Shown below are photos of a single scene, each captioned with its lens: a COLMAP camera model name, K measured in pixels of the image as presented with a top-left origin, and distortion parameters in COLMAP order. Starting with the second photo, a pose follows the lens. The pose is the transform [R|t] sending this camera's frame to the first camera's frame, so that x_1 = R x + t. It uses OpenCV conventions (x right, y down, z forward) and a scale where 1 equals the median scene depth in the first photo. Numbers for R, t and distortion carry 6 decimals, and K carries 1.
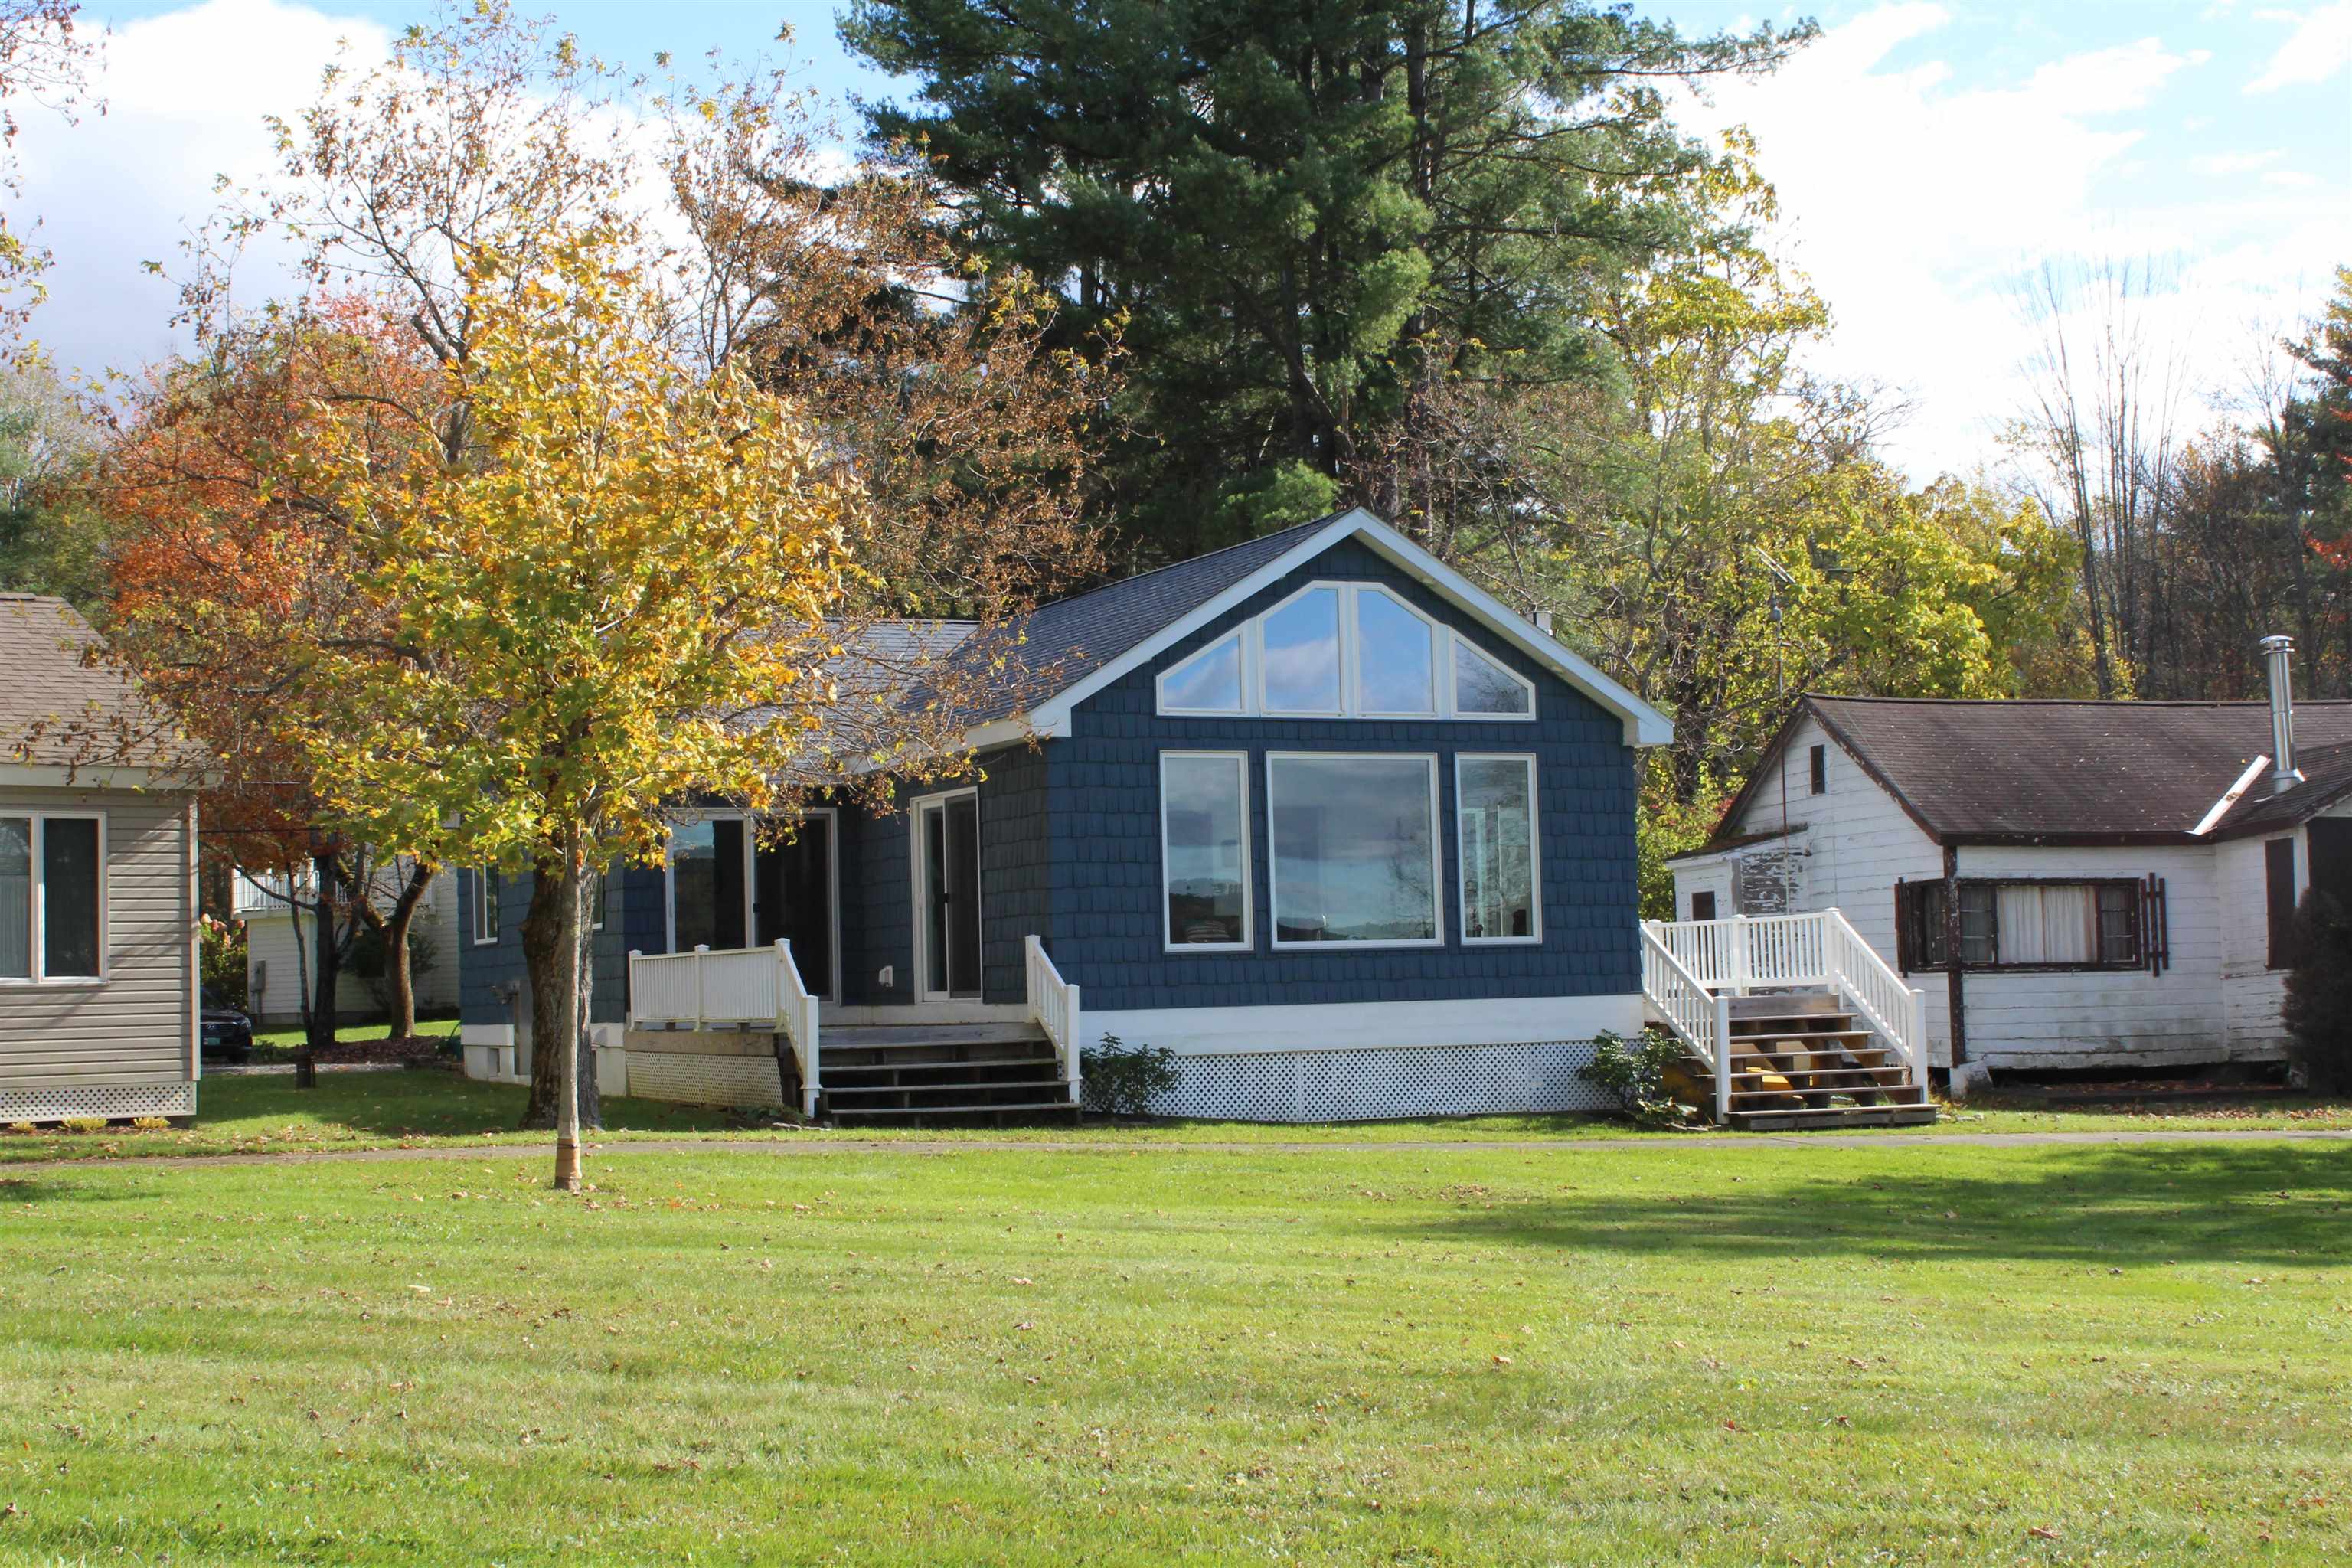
lens RADIAL K [[3153.2, 0, 1175.6], [0, 3153.2, 778.9], [0, 0, 1]] dist [-0.000450, 0.000000]
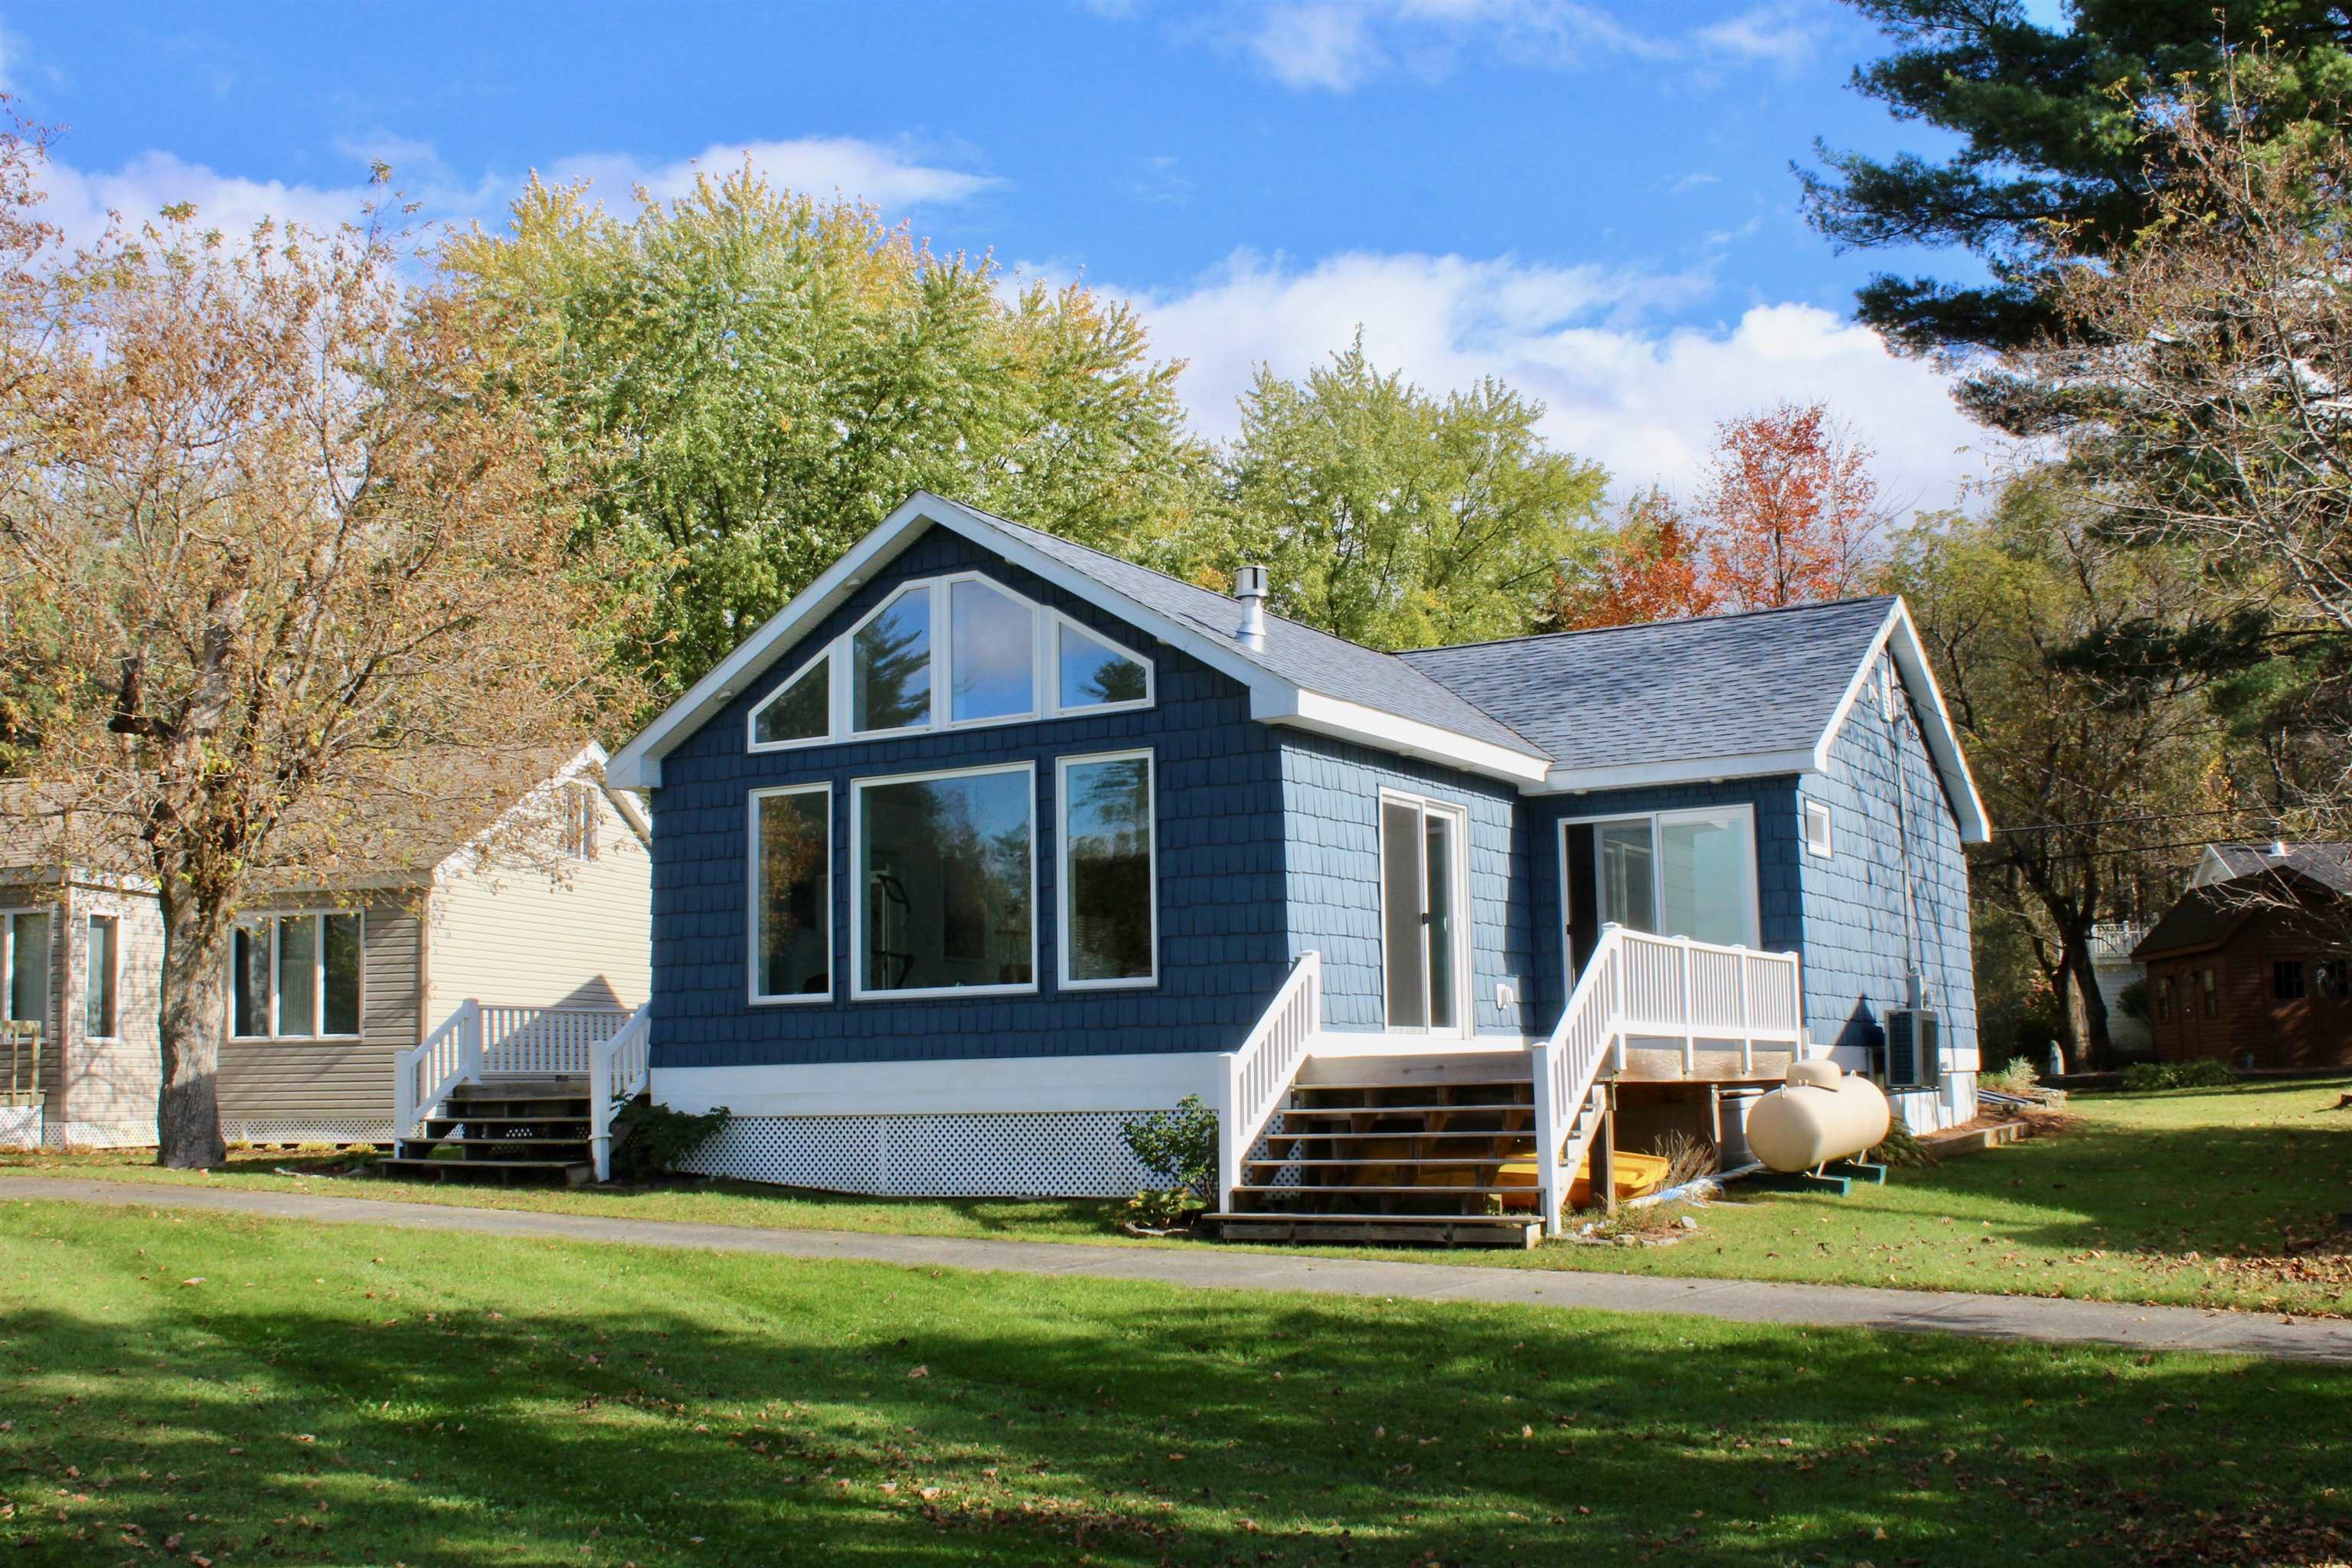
lens RADIAL K [[2421.2, 0, 1172.5], [0, 2421.2, 788.5], [0, 0, 1]] dist [-0.059791, 0.000000]
pose [[0.557817, -0.087821, -0.825305, 0.634016], [0.059701, 0.996056, -0.065640, 0.043594], [0.827814, -0.012656, 0.560860, 0.671734]]
